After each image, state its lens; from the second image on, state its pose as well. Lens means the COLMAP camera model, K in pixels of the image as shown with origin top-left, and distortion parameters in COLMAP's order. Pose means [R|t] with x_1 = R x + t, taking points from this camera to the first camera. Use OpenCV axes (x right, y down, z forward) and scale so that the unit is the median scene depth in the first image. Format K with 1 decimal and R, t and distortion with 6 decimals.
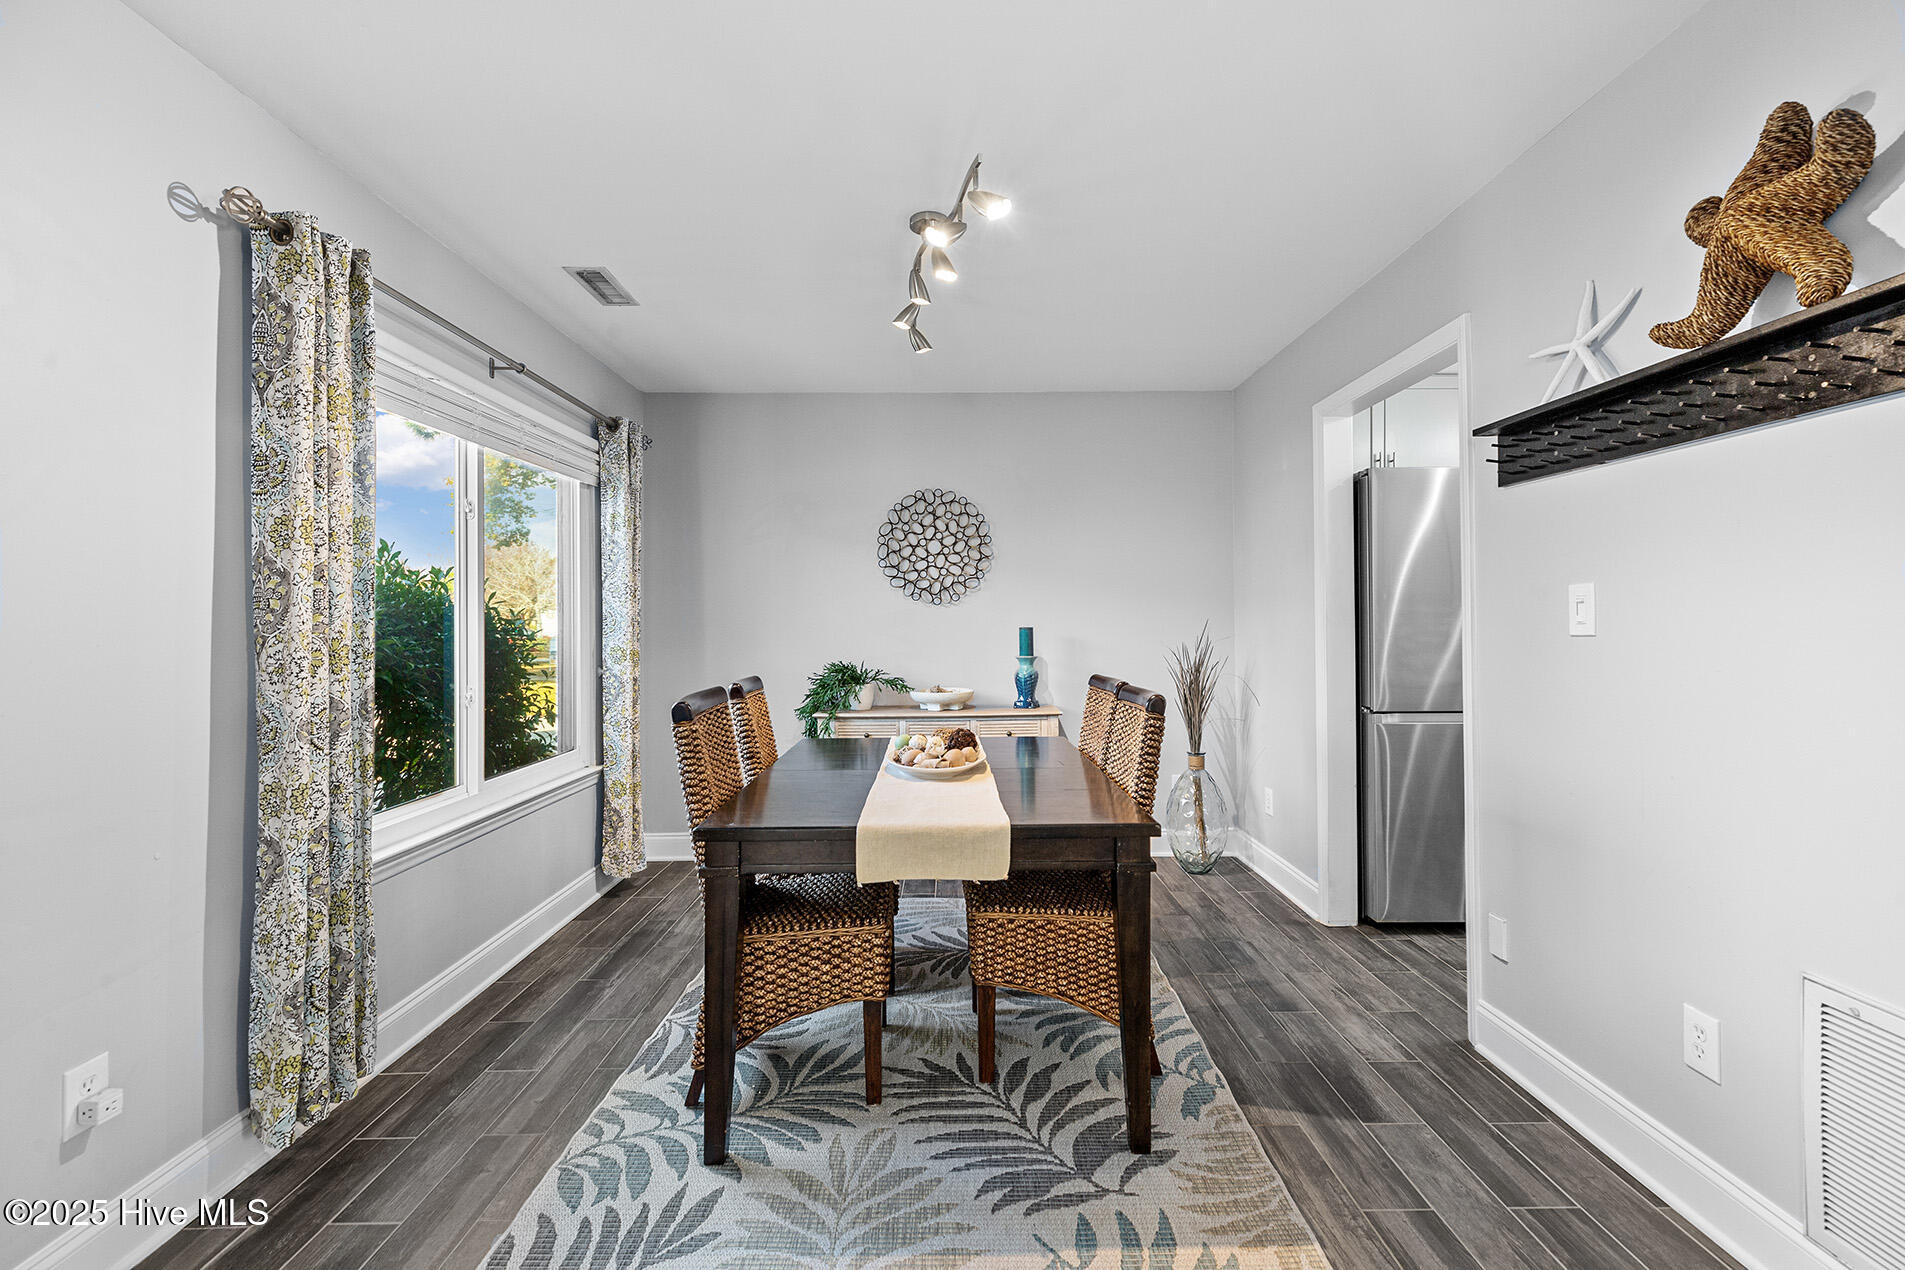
lens RADIAL K [[858.9, 0, 952.5], [0, 858.9, 635.0], [0, 0, 1]] dist [-0.000087, -0.000129]
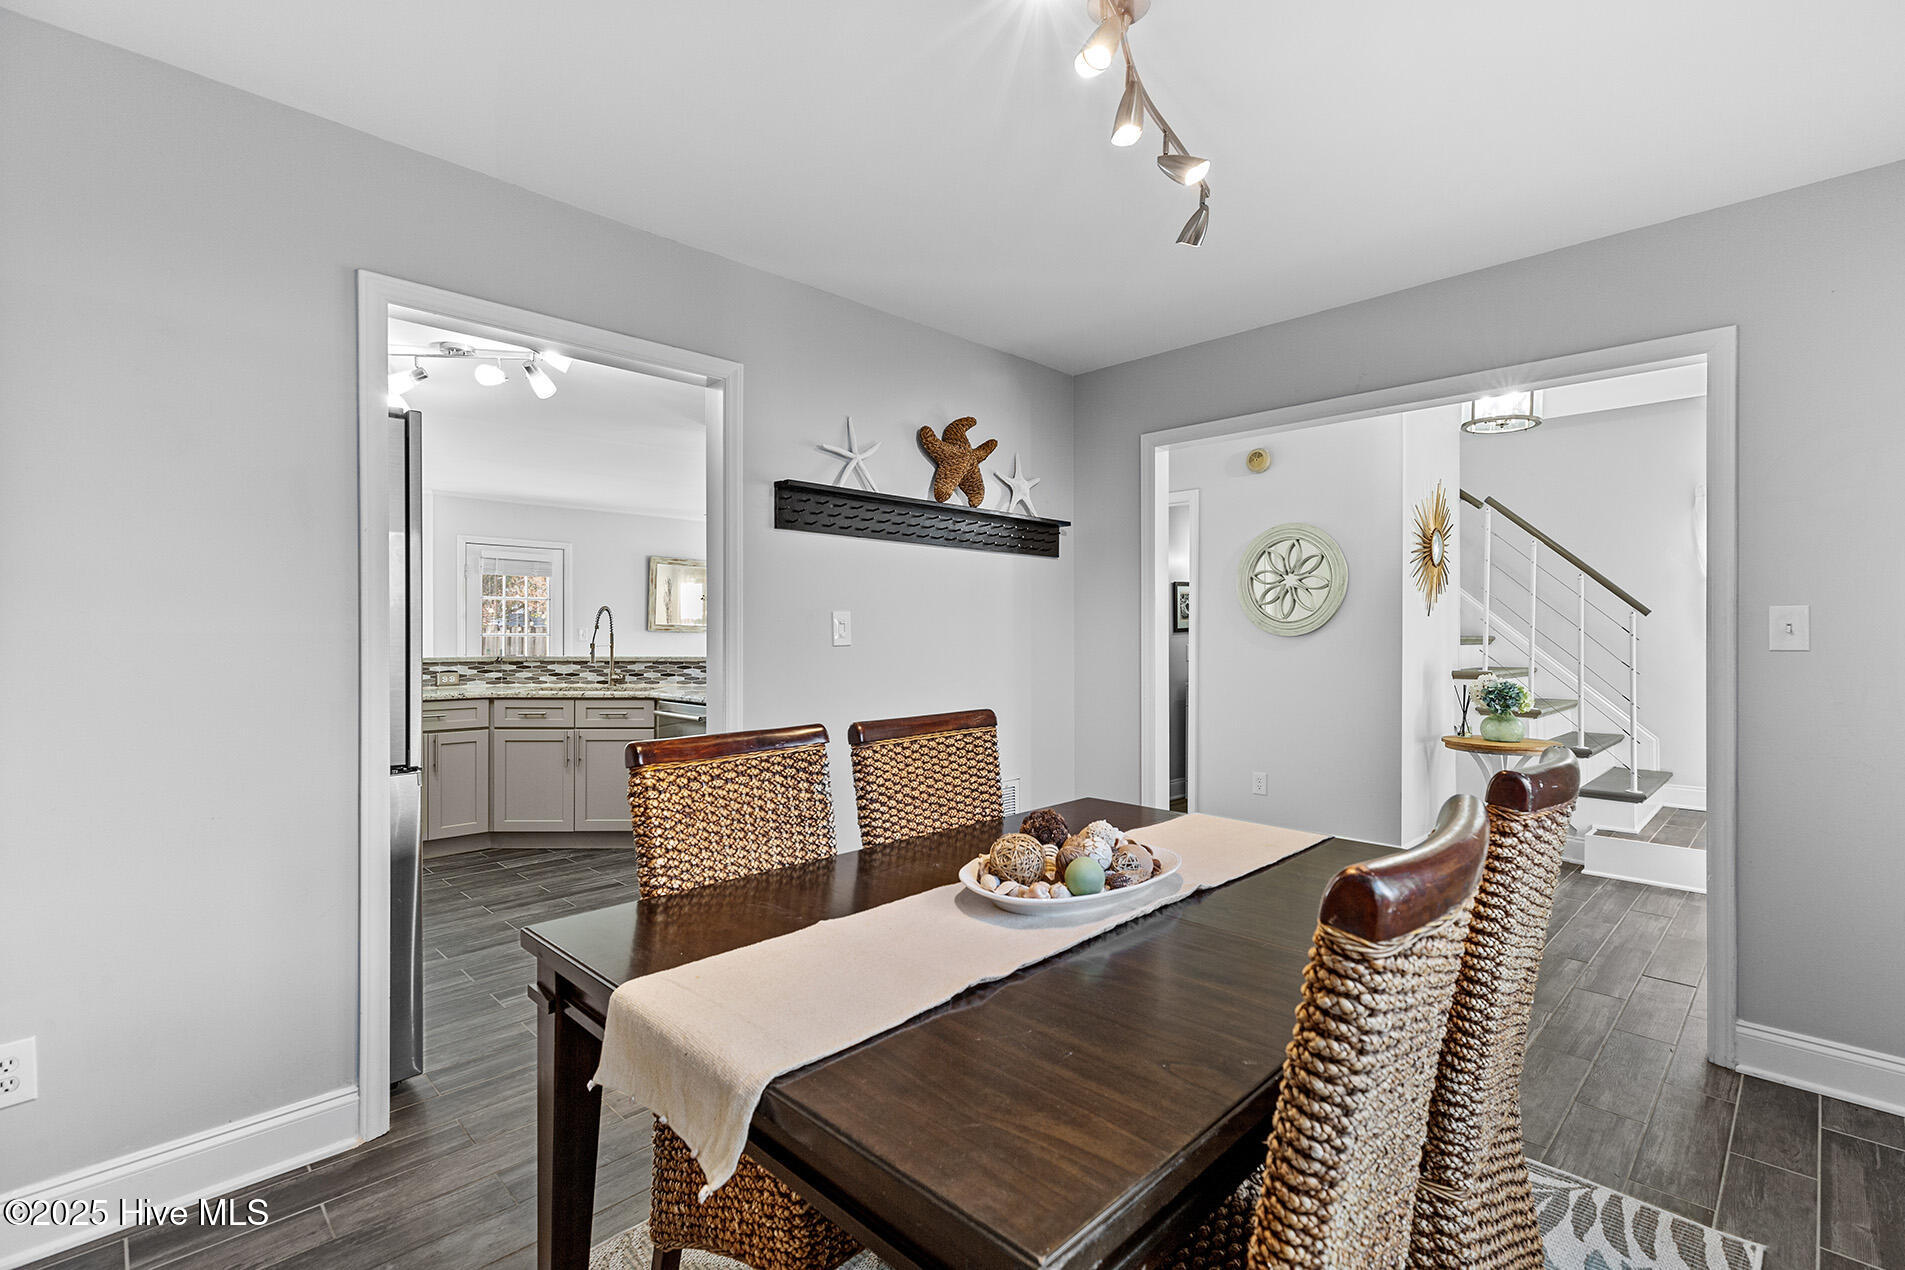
lens RADIAL K [[858.9, 0, 952.5], [0, 858.9, 635.0], [0, 0, 1]] dist [-0.000087, -0.000129]
pose [[-0.712579, 0.013408, 0.701464, -0.490476], [0.018654, 0.999826, -0.000161, -0.014102], [-0.701344, 0.012971, -0.712705, 1.960923]]
